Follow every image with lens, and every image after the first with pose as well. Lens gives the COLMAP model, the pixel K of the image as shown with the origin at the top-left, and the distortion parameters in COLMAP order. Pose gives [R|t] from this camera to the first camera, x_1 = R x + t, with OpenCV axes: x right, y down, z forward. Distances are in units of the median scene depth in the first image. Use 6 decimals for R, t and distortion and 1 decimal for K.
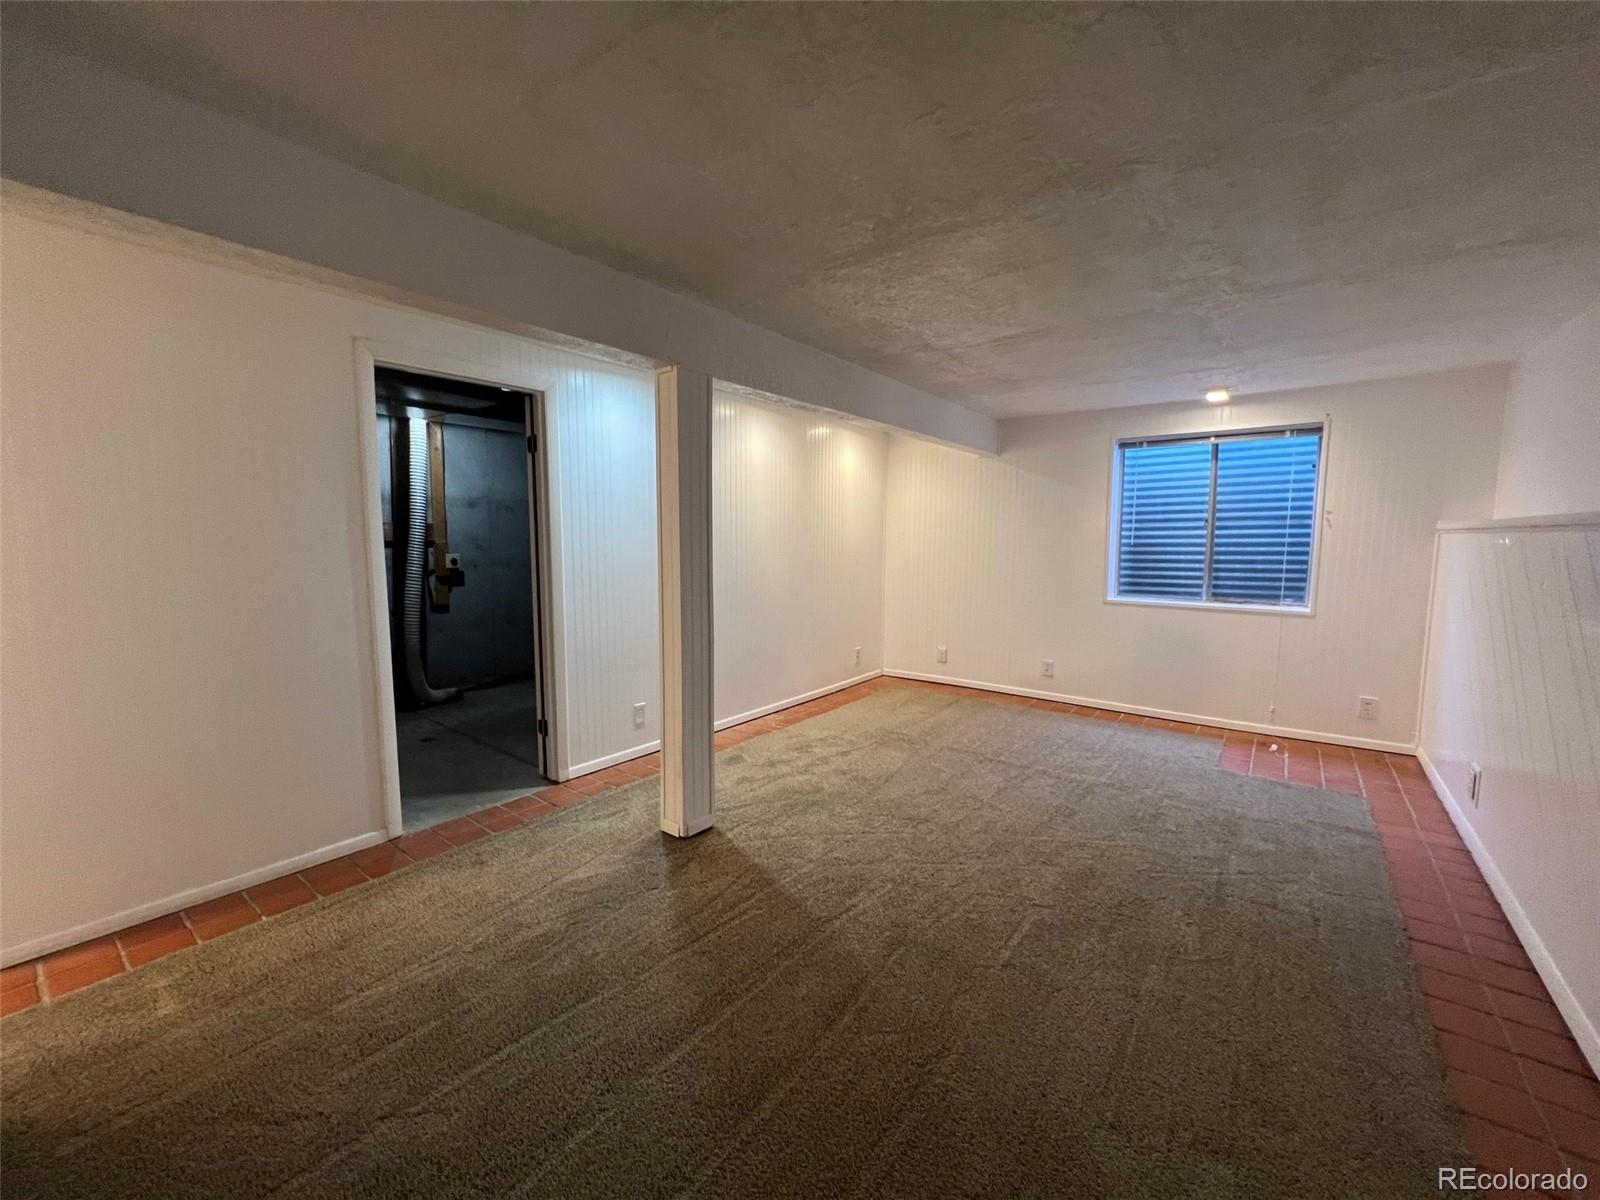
lens RADIAL K [[637.9, 0, 797.1], [0, 637.9, 593.5], [0, 0, 1]] dist [-0.000753, 0.000000]
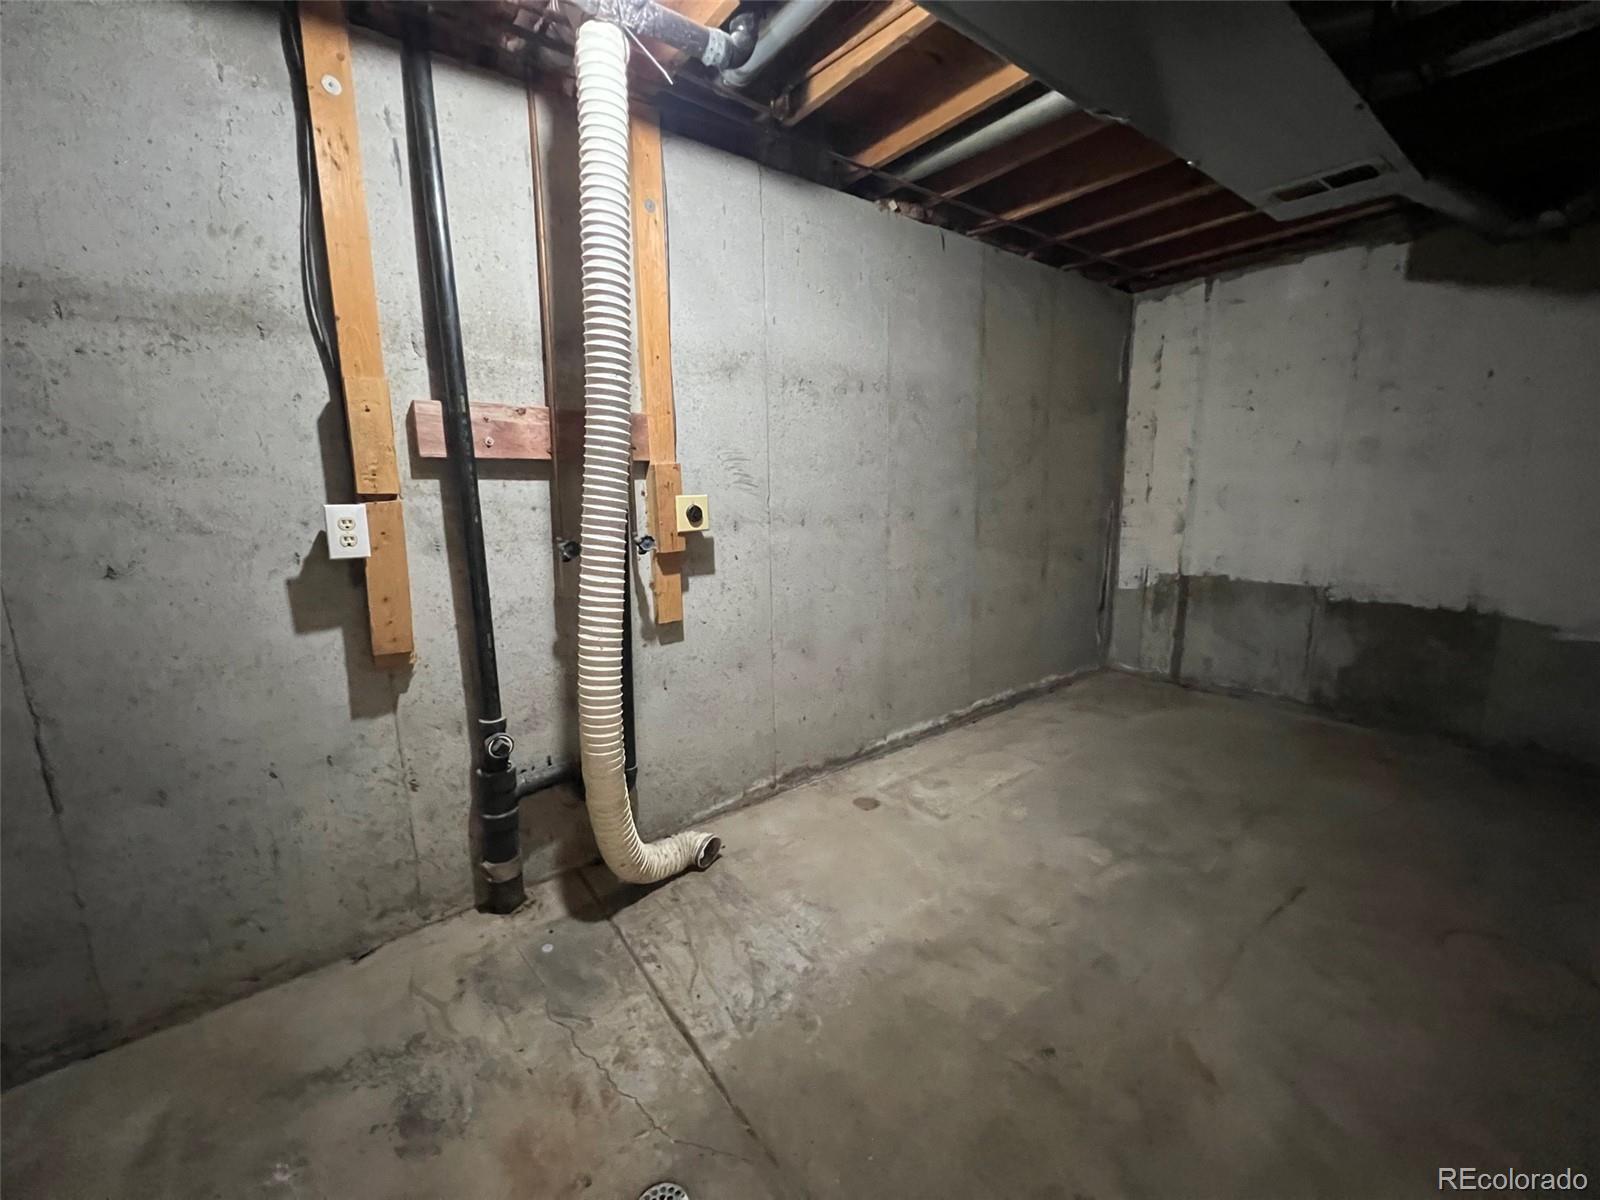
lens RADIAL K [[637.9, 0, 803.6], [0, 637.9, 599.0], [0, 0, 1]] dist [-0.000753, 0.000000]
pose [[0.969640, 0.037902, -0.241580, -0.376132], [-0.011253, 0.993785, 0.110750, -0.042943], [0.244276, -0.104669, 0.964040, 0.632670]]
